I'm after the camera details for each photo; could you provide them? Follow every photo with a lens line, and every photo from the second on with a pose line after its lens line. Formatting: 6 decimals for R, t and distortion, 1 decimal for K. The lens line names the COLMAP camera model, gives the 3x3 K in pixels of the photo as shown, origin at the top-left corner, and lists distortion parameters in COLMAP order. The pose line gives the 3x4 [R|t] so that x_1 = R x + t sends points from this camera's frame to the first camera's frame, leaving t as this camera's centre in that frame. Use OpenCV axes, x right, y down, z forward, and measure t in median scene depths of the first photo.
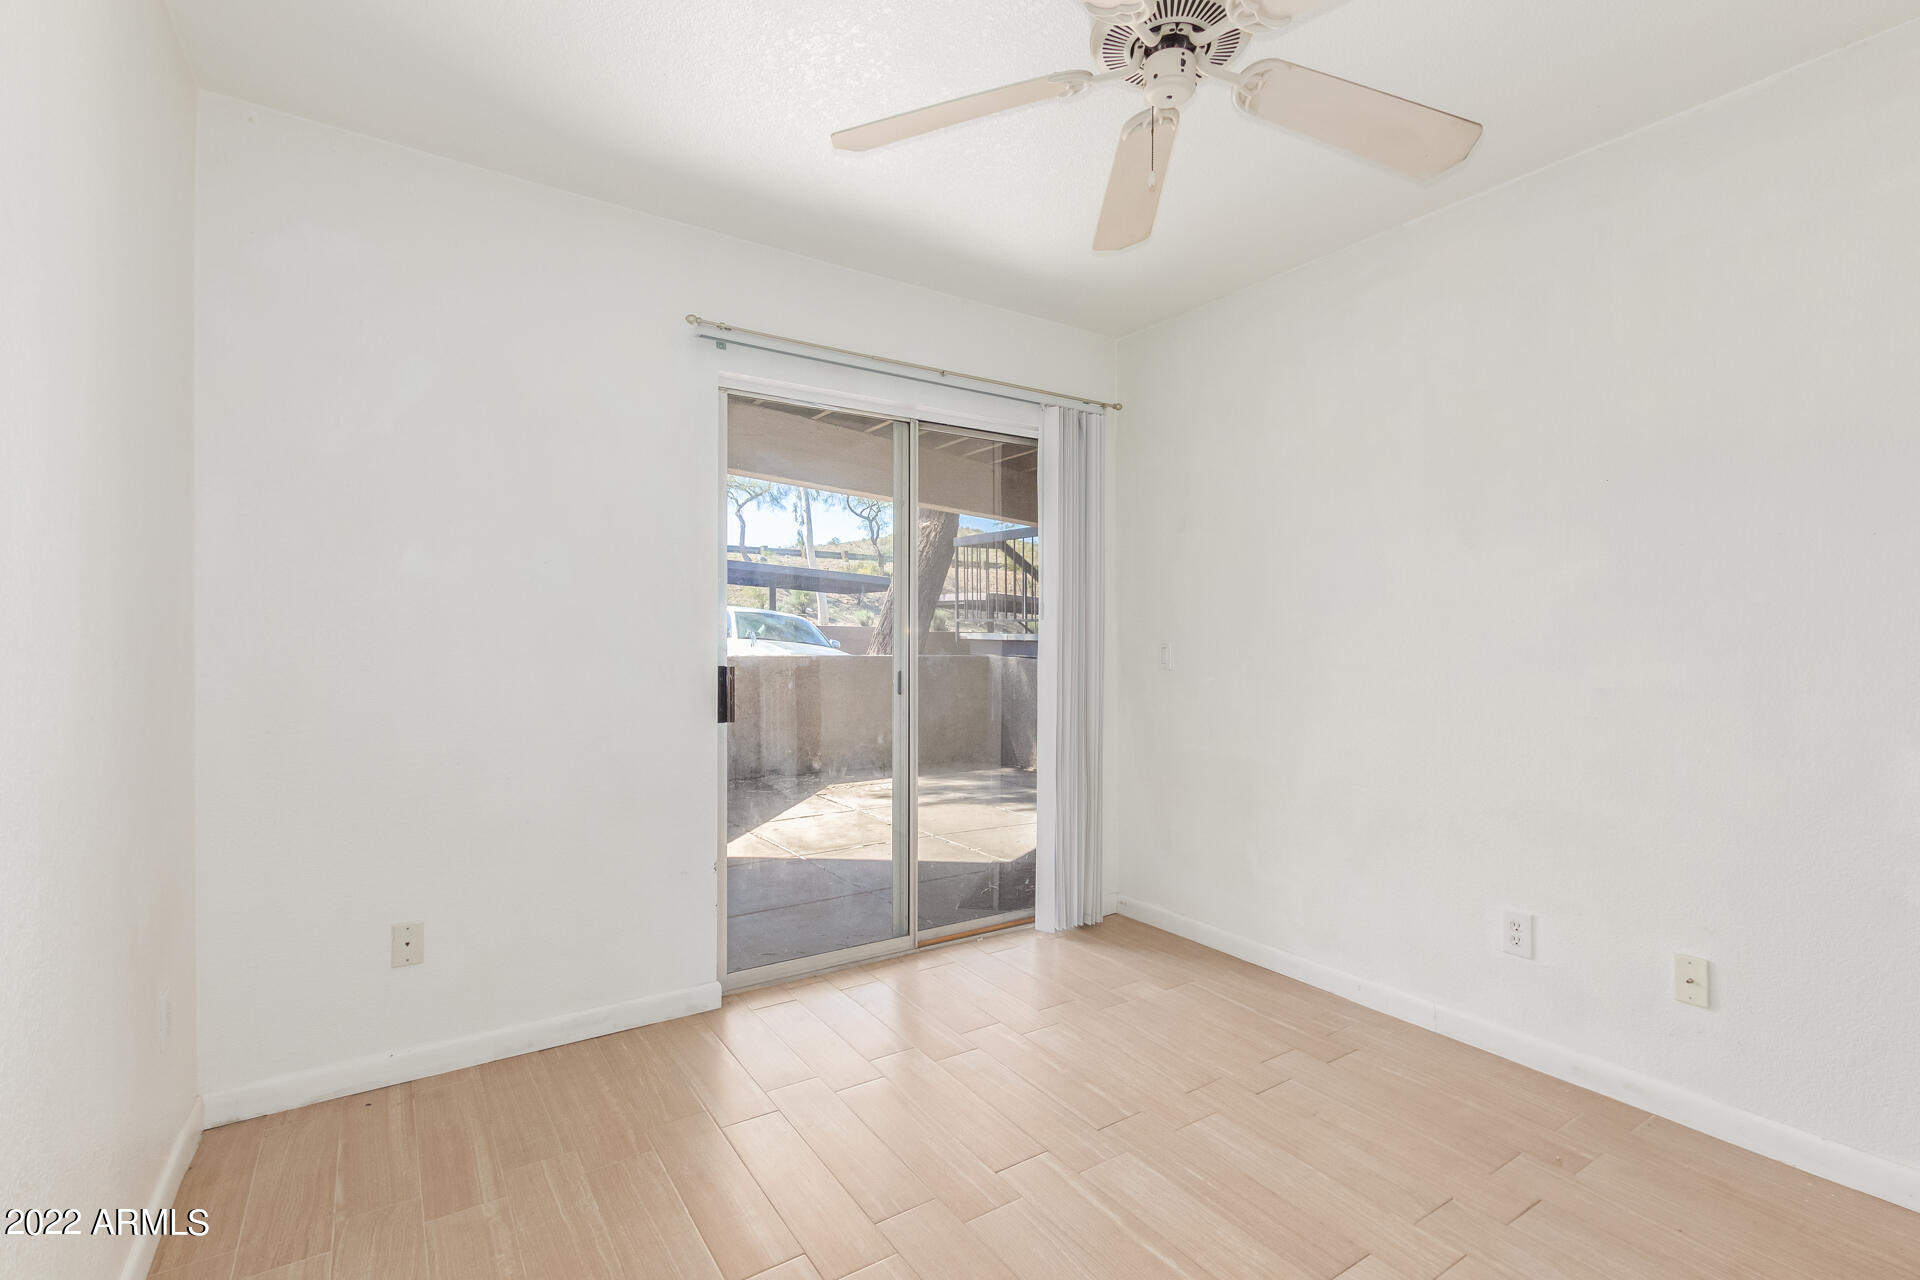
lens RADIAL K [[880.9, 0, 985.8], [0, 880.9, 641.3], [0, 0, 1]] dist [0.000495, 0.000157]
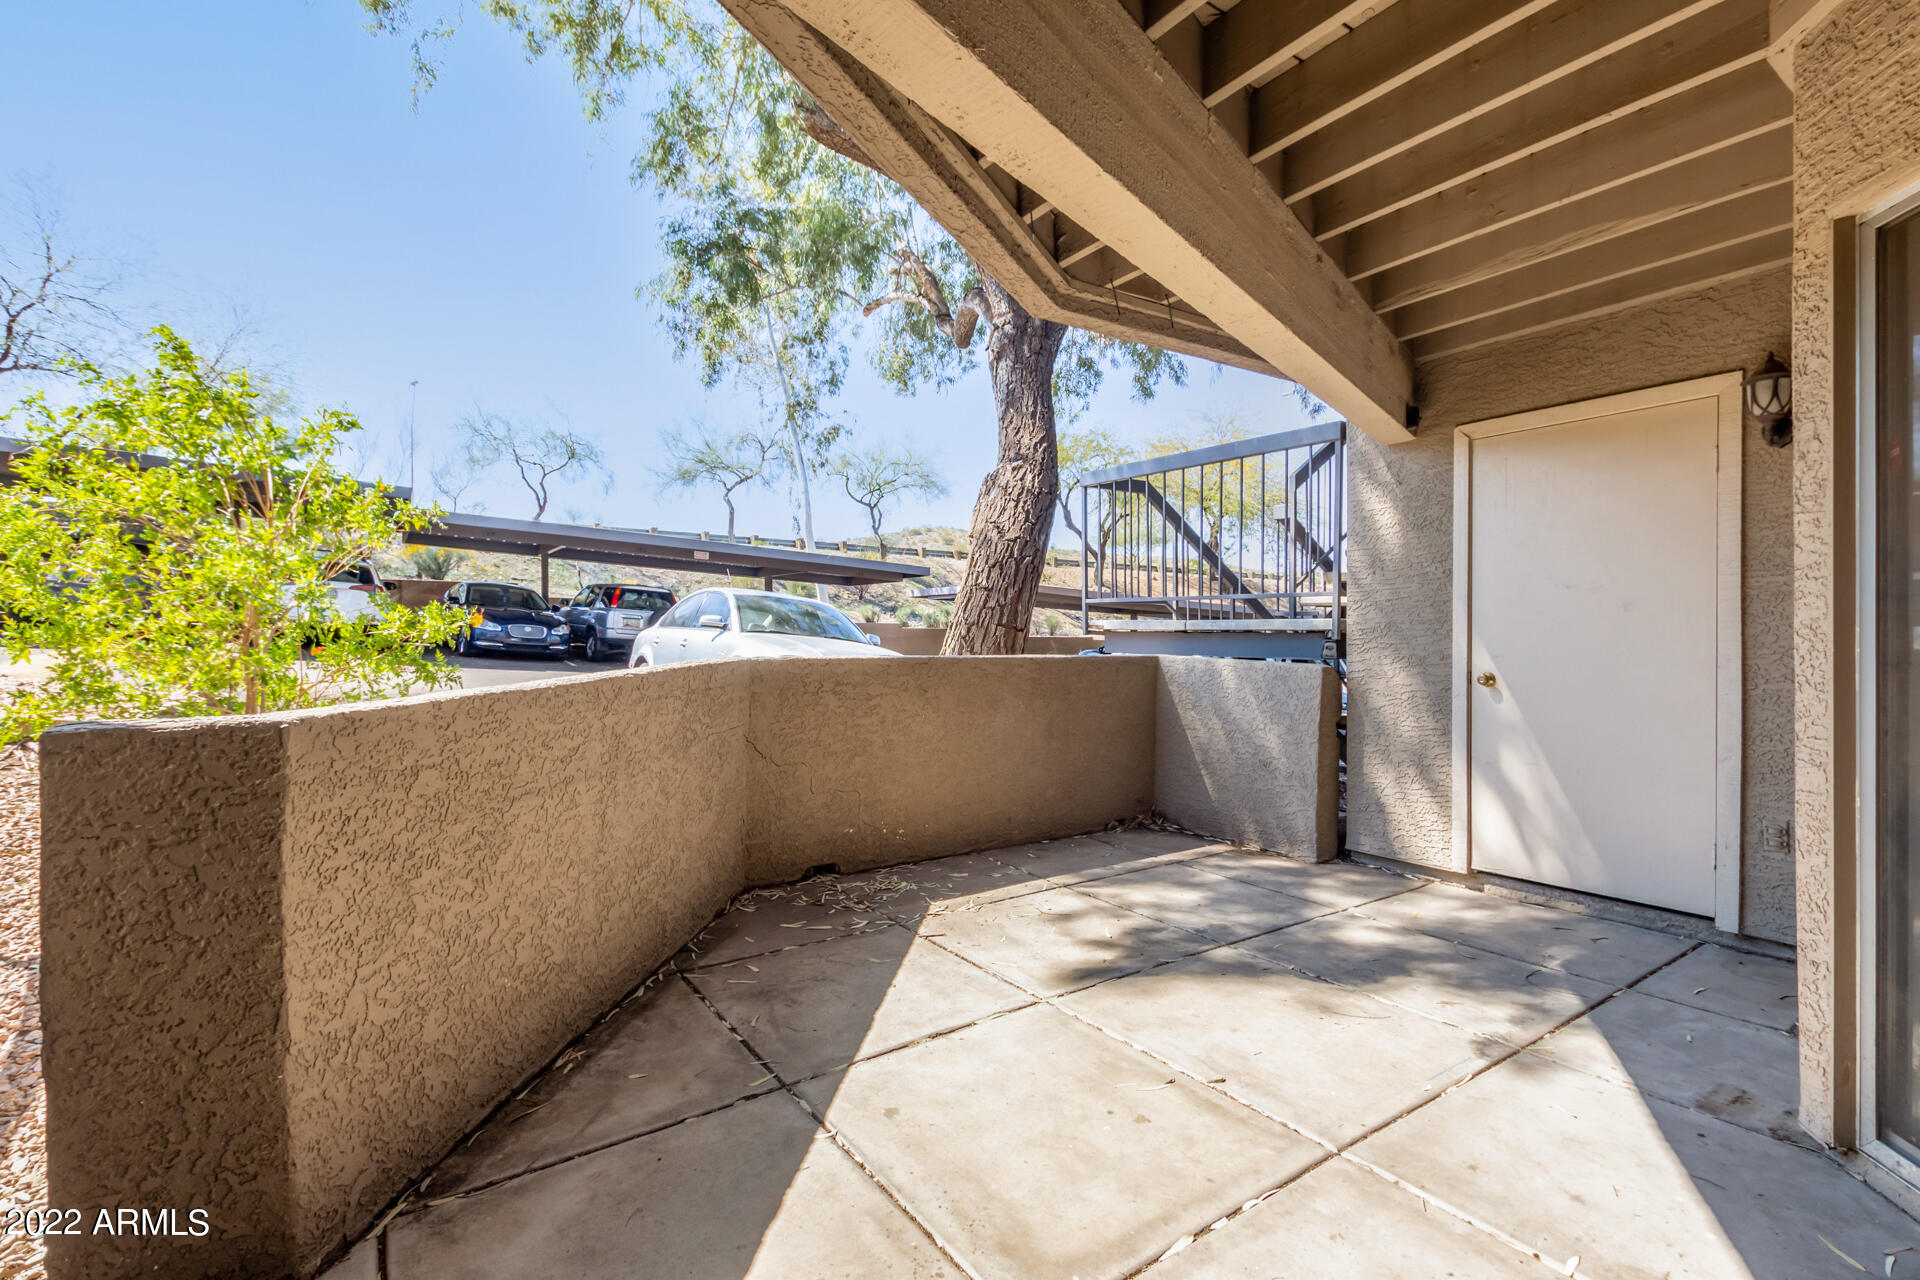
lens RADIAL K [[880.9, 0, 985.8], [0, 880.9, 641.3], [0, 0, 1]] dist [0.000495, 0.000157]
pose [[0.999842, 0.000731, 0.017770, -0.036261], [-0.000721, 1.000000, -0.000532, 0.001843], [-0.017770, 0.000519, 0.999842, 0.109458]]
